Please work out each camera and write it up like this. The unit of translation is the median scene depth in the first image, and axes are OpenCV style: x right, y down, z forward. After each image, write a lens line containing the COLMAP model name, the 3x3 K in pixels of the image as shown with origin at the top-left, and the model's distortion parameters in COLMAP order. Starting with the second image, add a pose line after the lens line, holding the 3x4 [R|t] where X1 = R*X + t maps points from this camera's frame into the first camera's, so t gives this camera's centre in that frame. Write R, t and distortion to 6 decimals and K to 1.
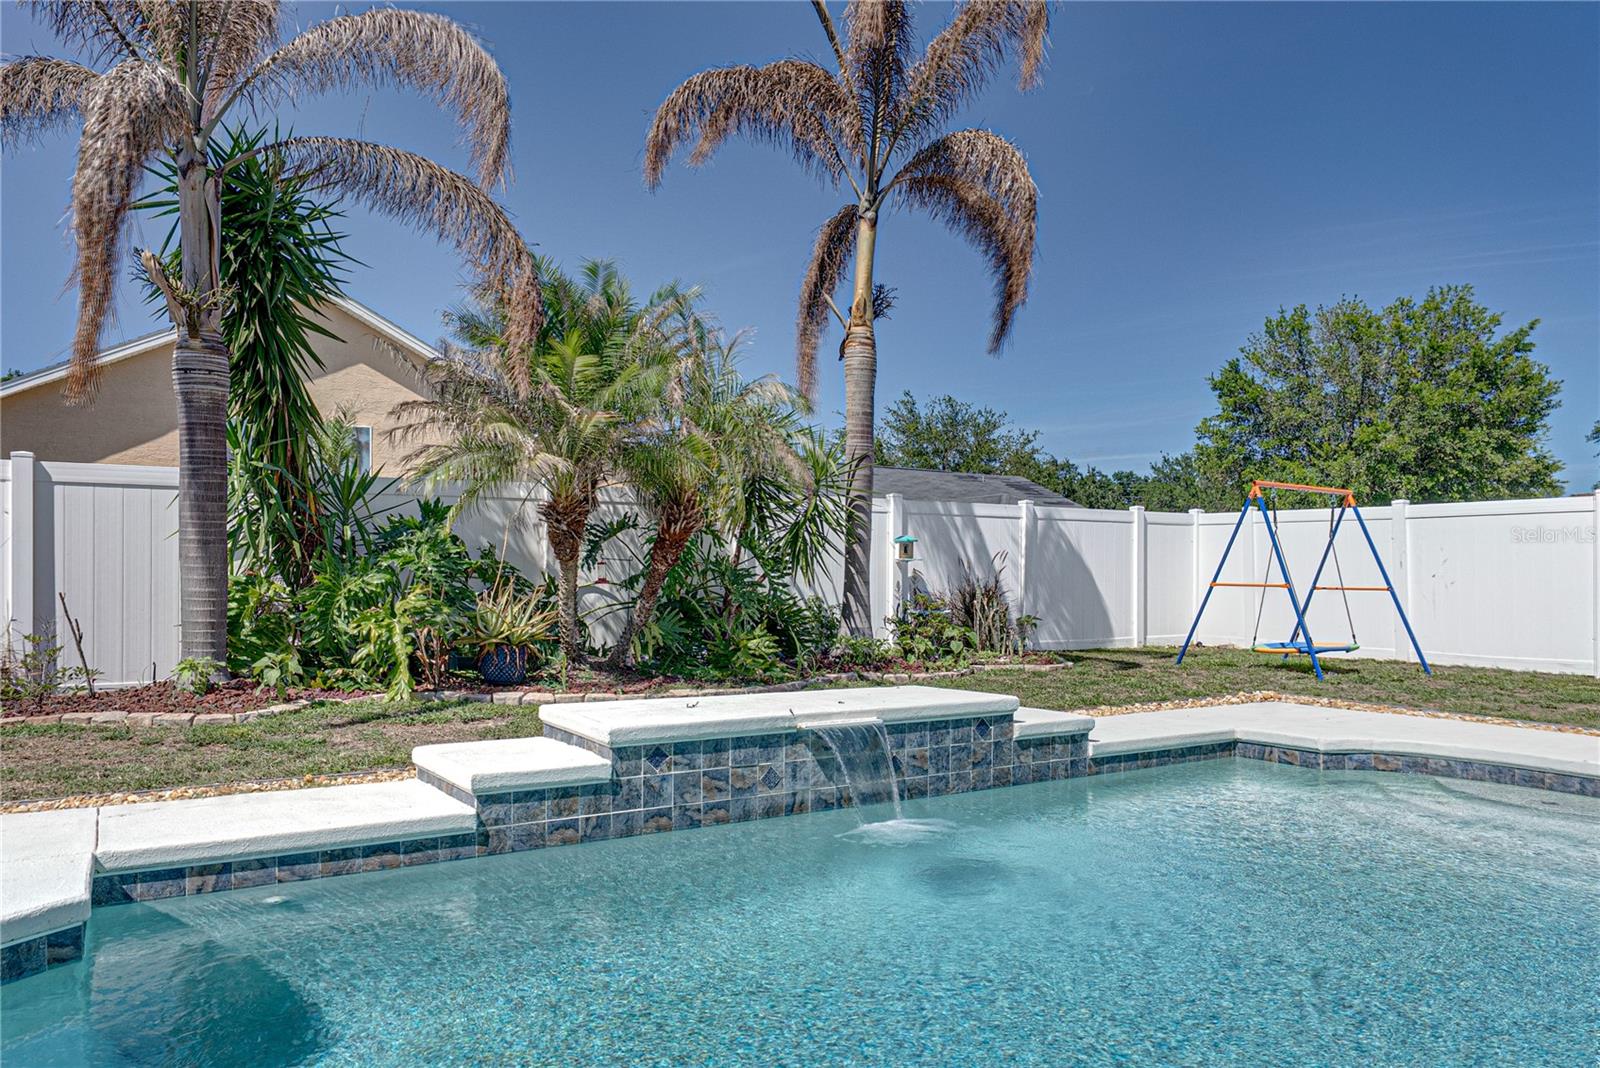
lens RADIAL K [[1088.9, 0, 817.3], [0, 1088.9, 585.5], [0, 0, 1]] dist [0.003794, 0.007418]
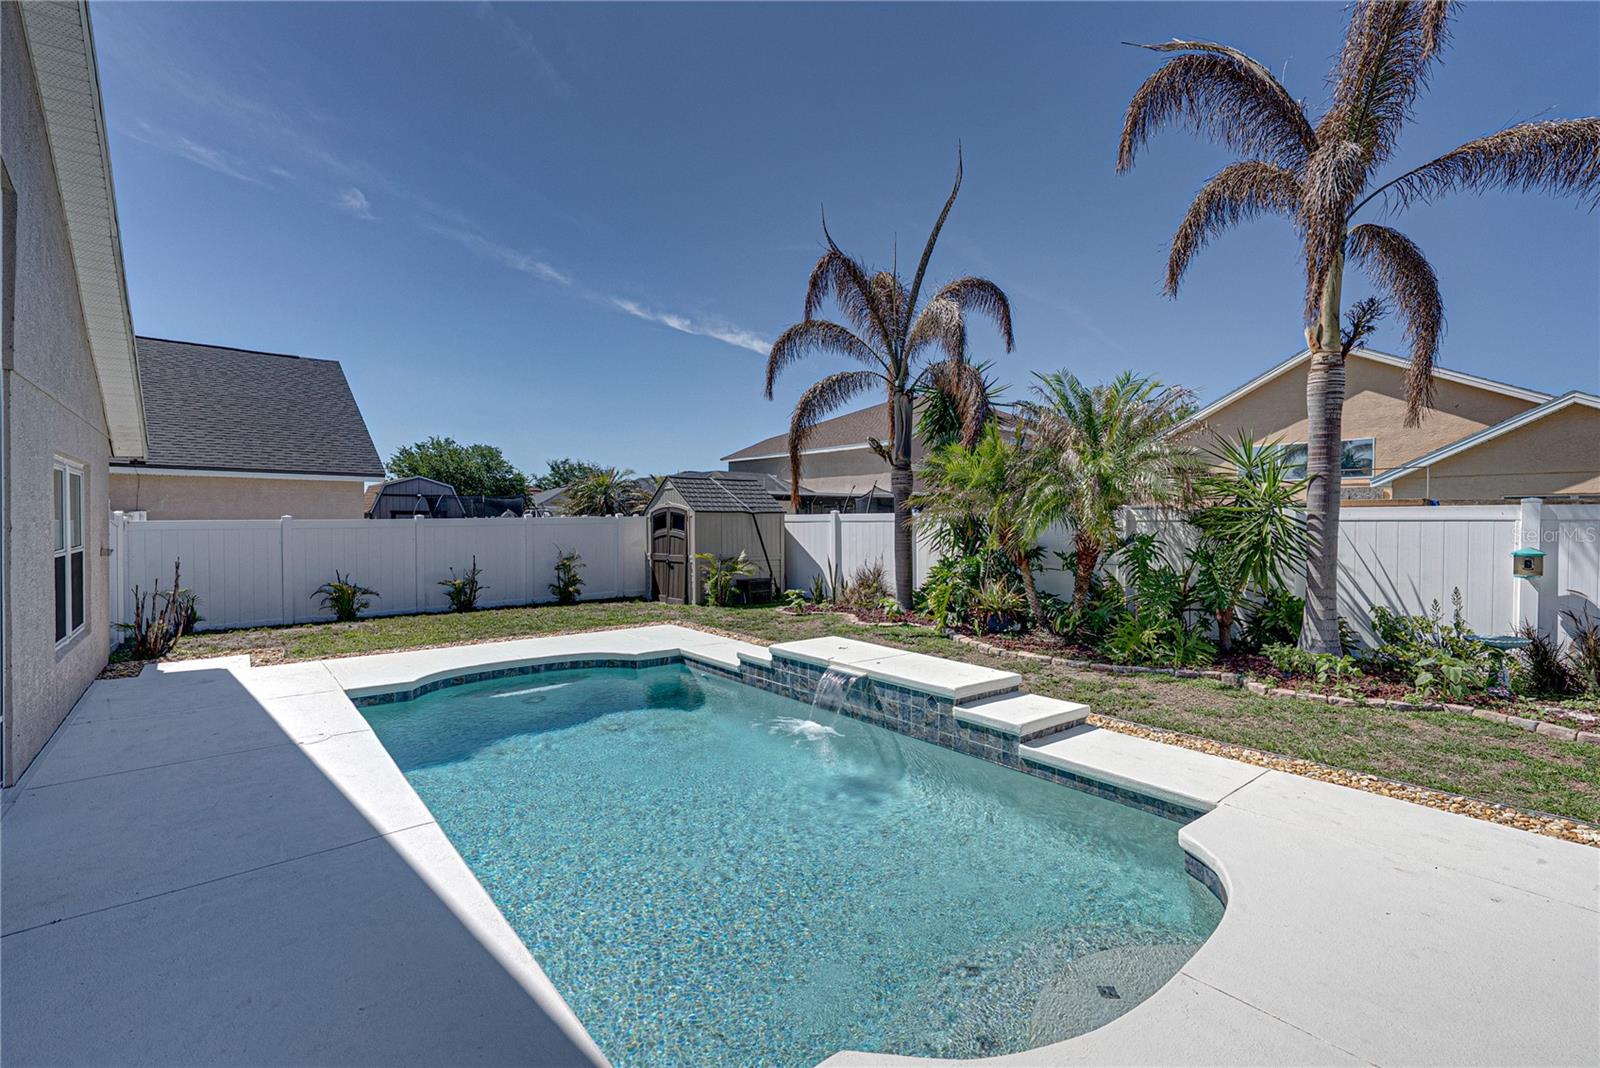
lens RADIAL K [[706.4, 0, 797.7], [0, 706.4, 539.6], [0, 0, 1]] dist [0.001182, 0.000102]
pose [[0.123379, 0.024881, -0.992048, 0.730665], [-0.013256, 0.999638, 0.023422, -0.075606], [0.992271, 0.010261, 0.123665, 0.467473]]
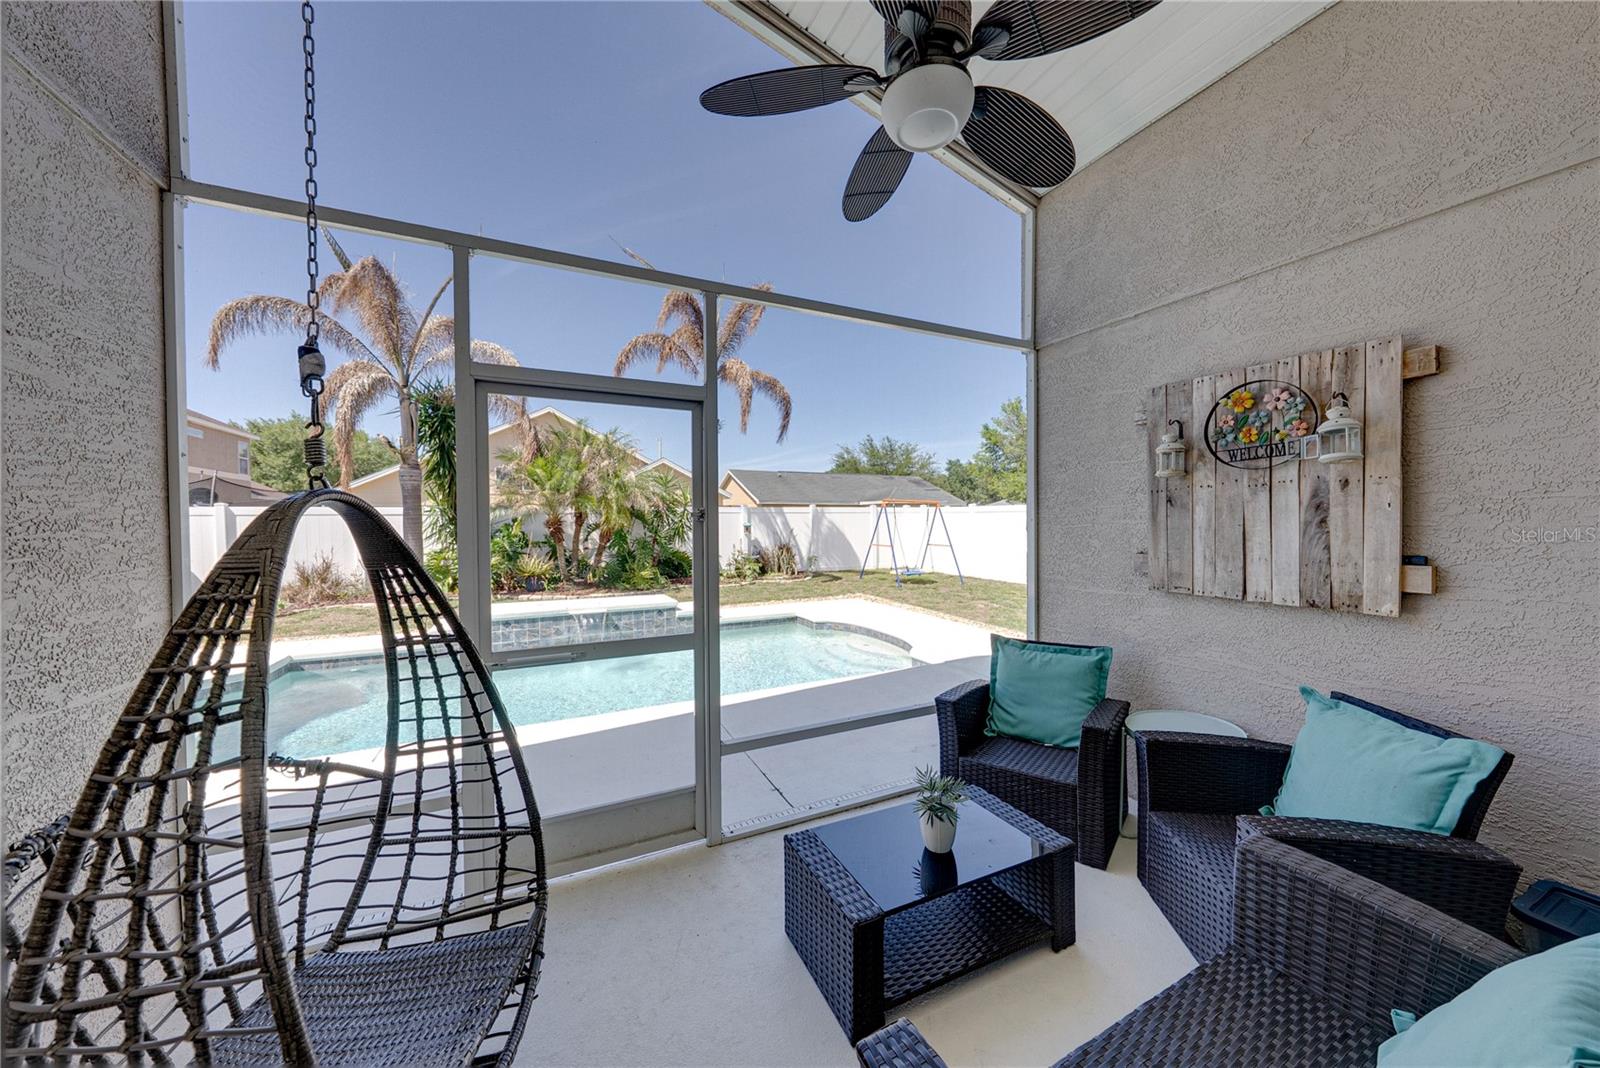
lens RADIAL K [[547.4, 0, 808.3], [0, 547.4, 530.2], [0, 0, 1]] dist [-0.001449, -0.000345]
pose [[0.993698, -0.008448, -0.111774, 0.441655], [0.009595, 0.999907, 0.009730, -0.052501], [0.111682, -0.010741, 0.993686, -0.180706]]
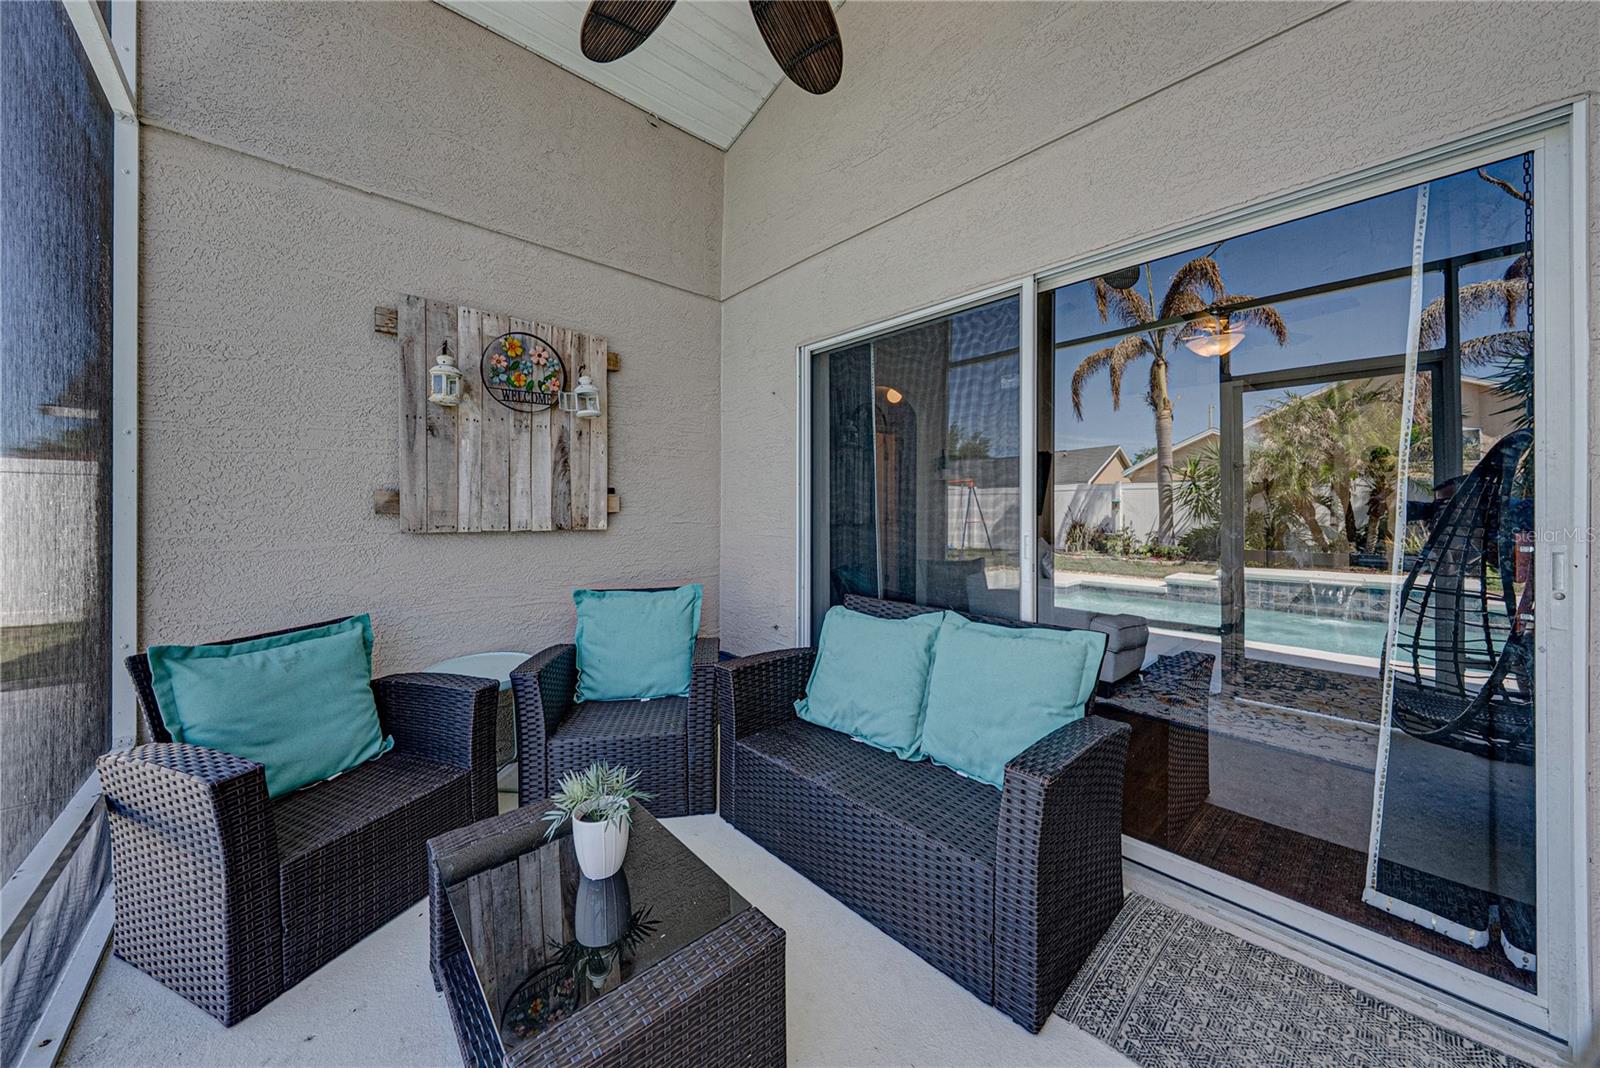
lens RADIAL K [[560.3, 0, 797.1], [0, 560.3, 504.4], [0, 0, 1]] dist [0.000402, 0.000002]
pose [[-0.153312, 0.010632, 0.988121, 0.309208], [0.005665, 0.999935, -0.009880, -0.023994], [-0.988162, 0.004083, -0.153362, 0.004458]]
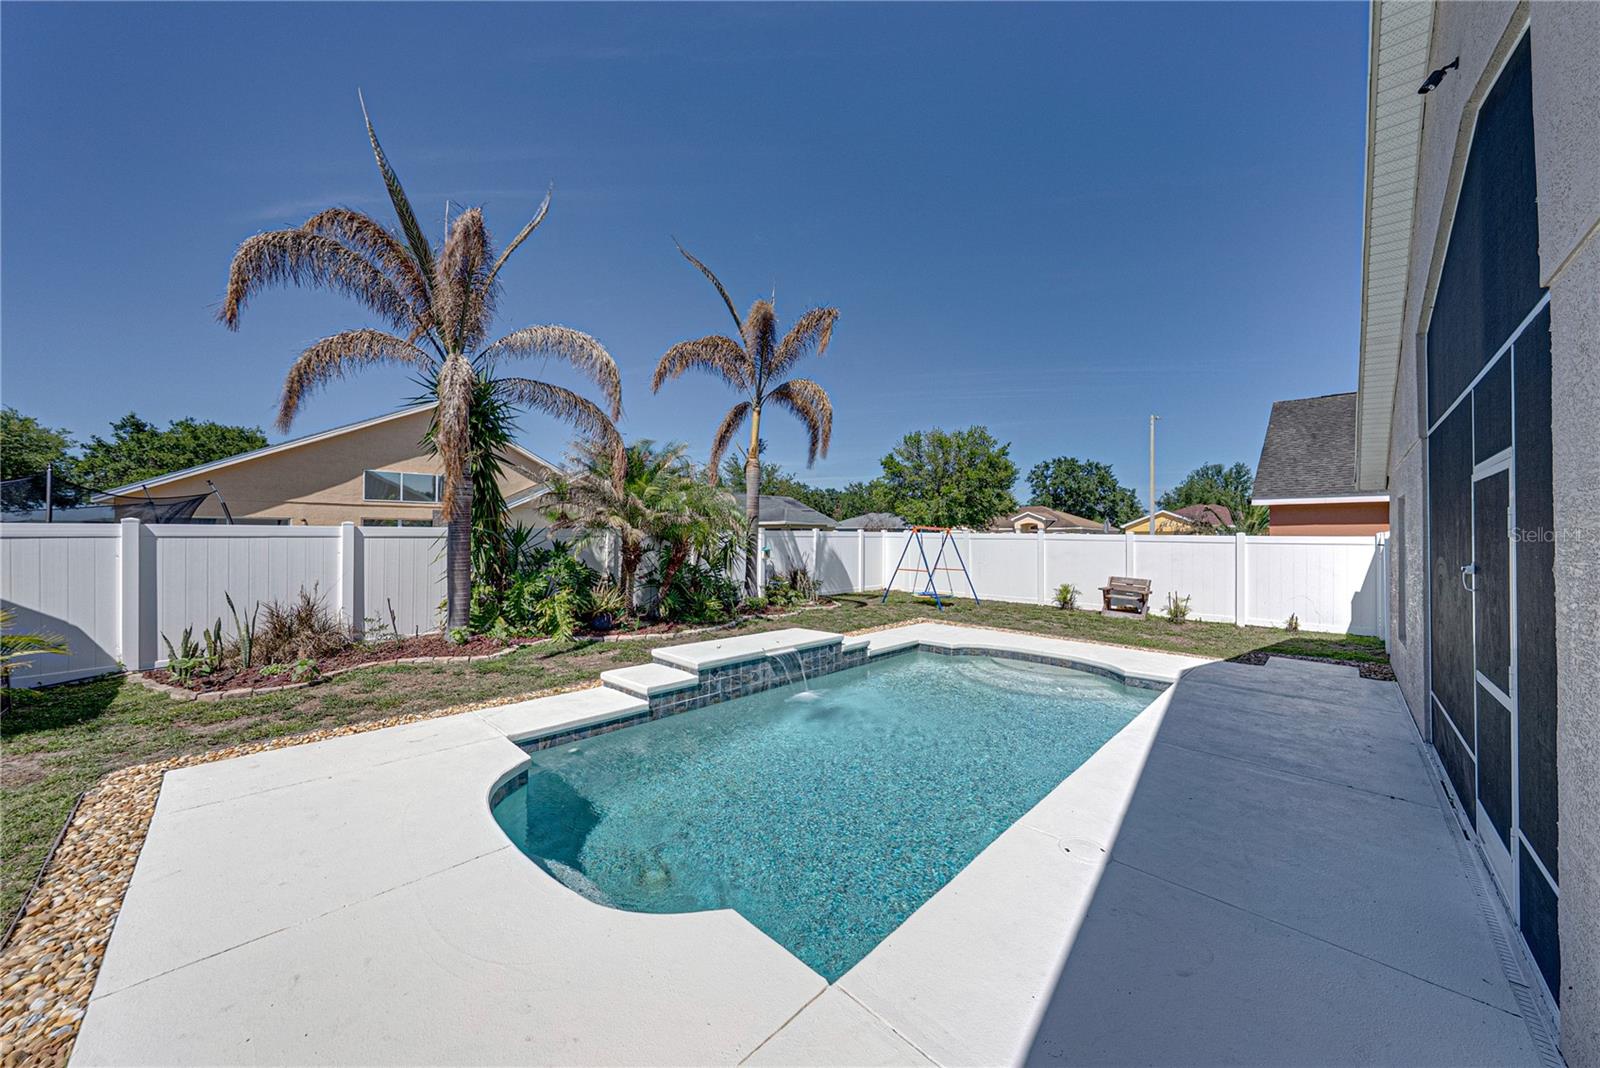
lens RADIAL K [[547.4, 0, 807.0], [0, 547.4, 531.4], [0, 0, 1]] dist [-0.001449, -0.000345]
pose [[0.972287, 0.003819, 0.233759, -0.129864], [0.000182, 0.999854, -0.017089, -0.076573], [-0.233790, 0.016658, 0.972144, -0.135307]]
